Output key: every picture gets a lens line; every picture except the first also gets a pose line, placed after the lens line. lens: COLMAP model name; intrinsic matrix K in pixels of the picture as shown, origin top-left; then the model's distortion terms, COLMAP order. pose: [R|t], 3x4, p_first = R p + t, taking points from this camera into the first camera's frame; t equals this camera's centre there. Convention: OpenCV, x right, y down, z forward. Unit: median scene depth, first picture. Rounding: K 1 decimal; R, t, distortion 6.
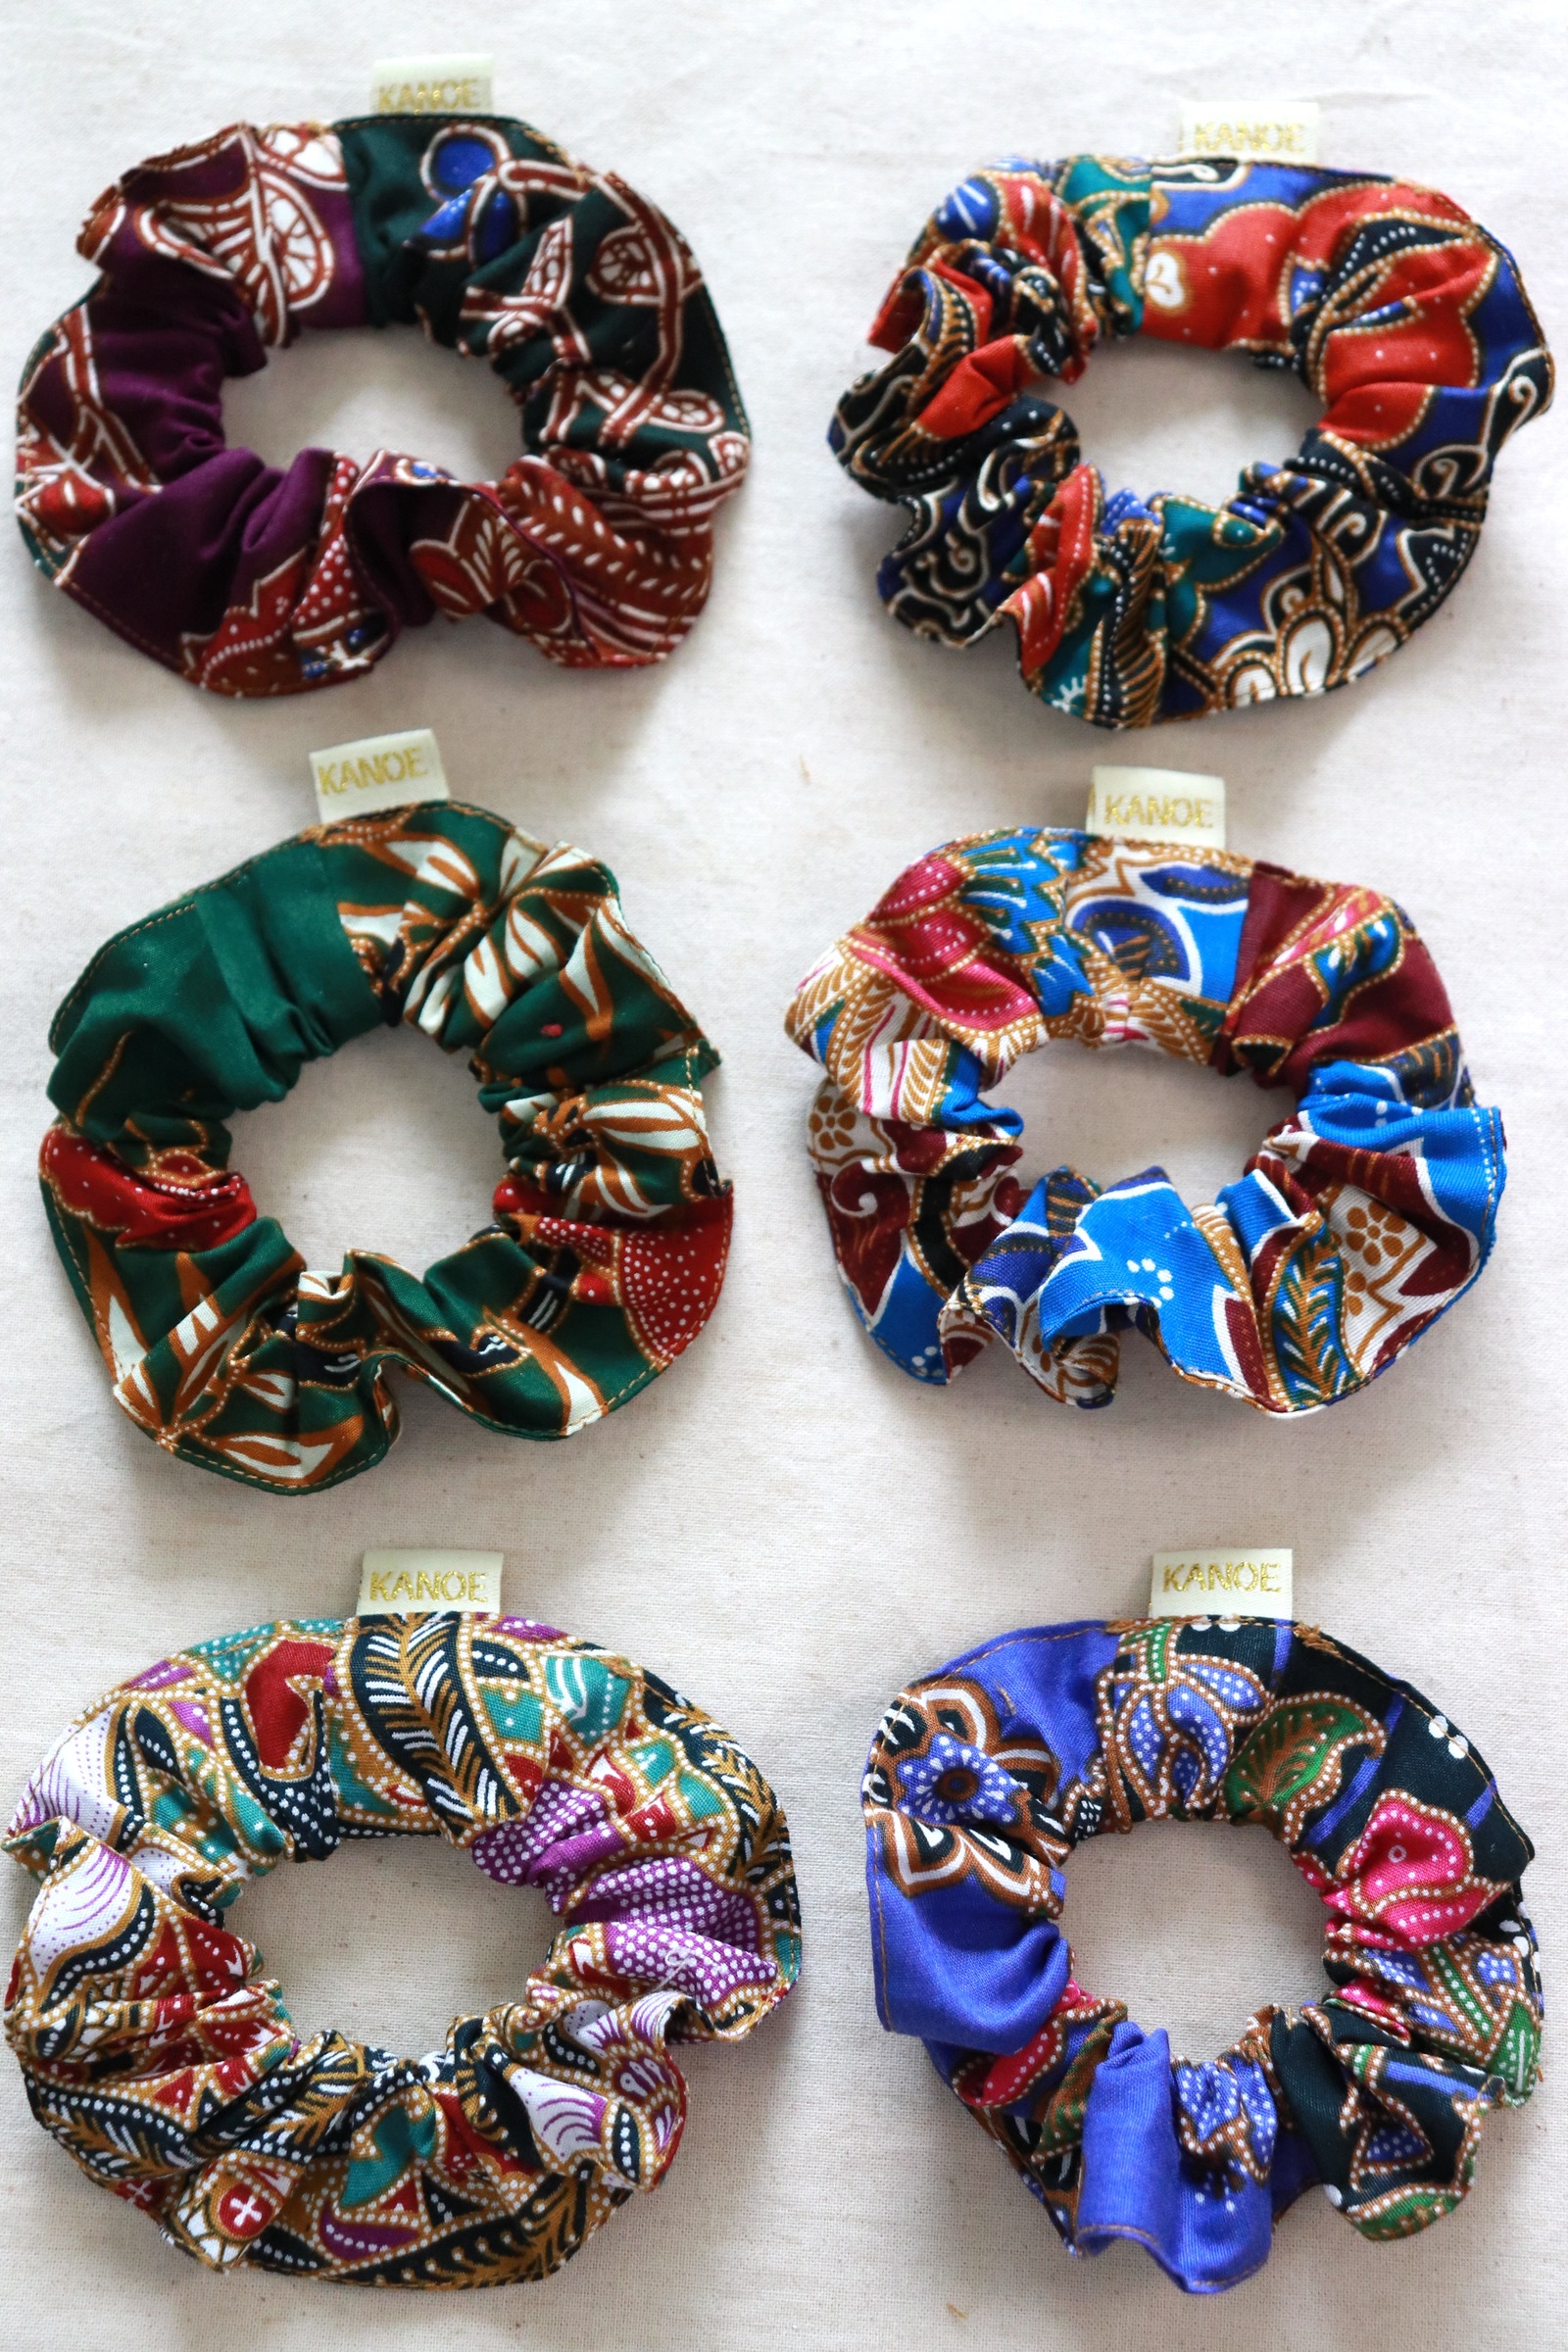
lens RADIAL K [[3925.8, 0, 720.1], [0, 3925.8, 1180.8], [0, 0, 1]] dist [-0.045790, 0.000000]
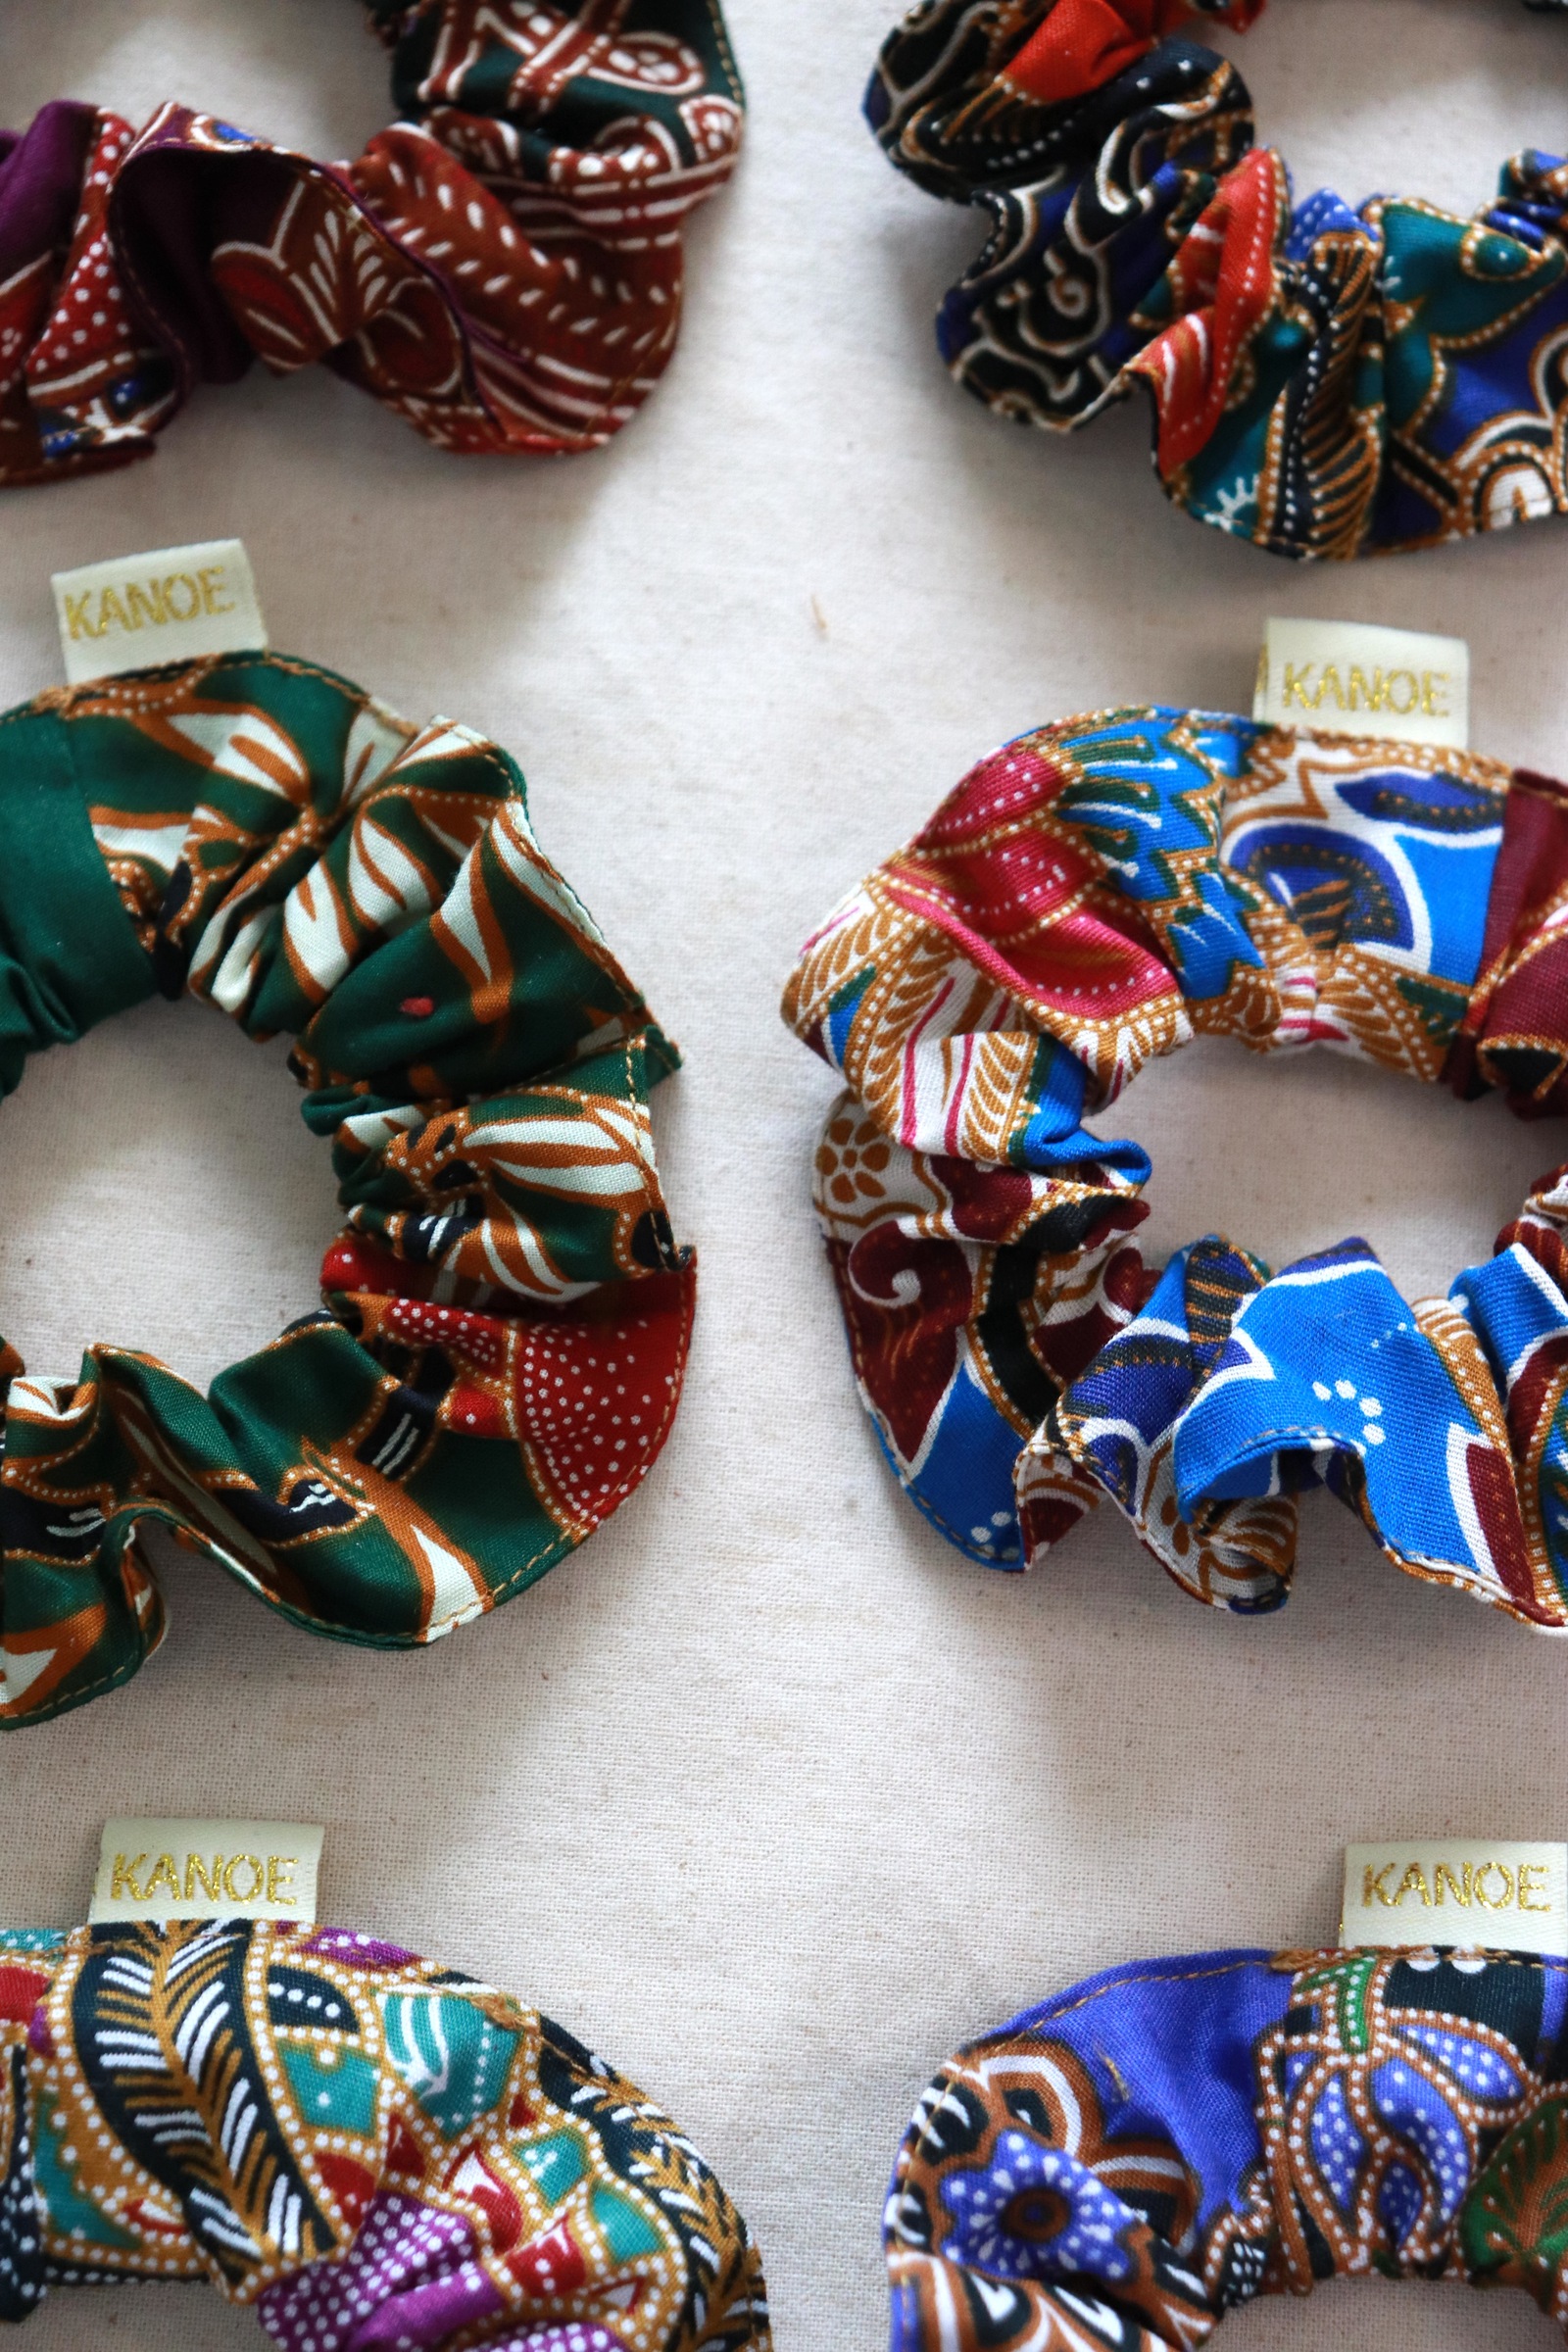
lens RADIAL K [[4721.2, 0, 774.3], [0, 4721.2, 1172.0], [0, 0, 1]] dist [0.099973, 0.000000]
pose [[0.999666, 0.018674, 0.017875, 0.001998], [-0.018027, 0.999201, -0.035682, 0.015045], [-0.018527, 0.035348, 0.999203, 0.230028]]
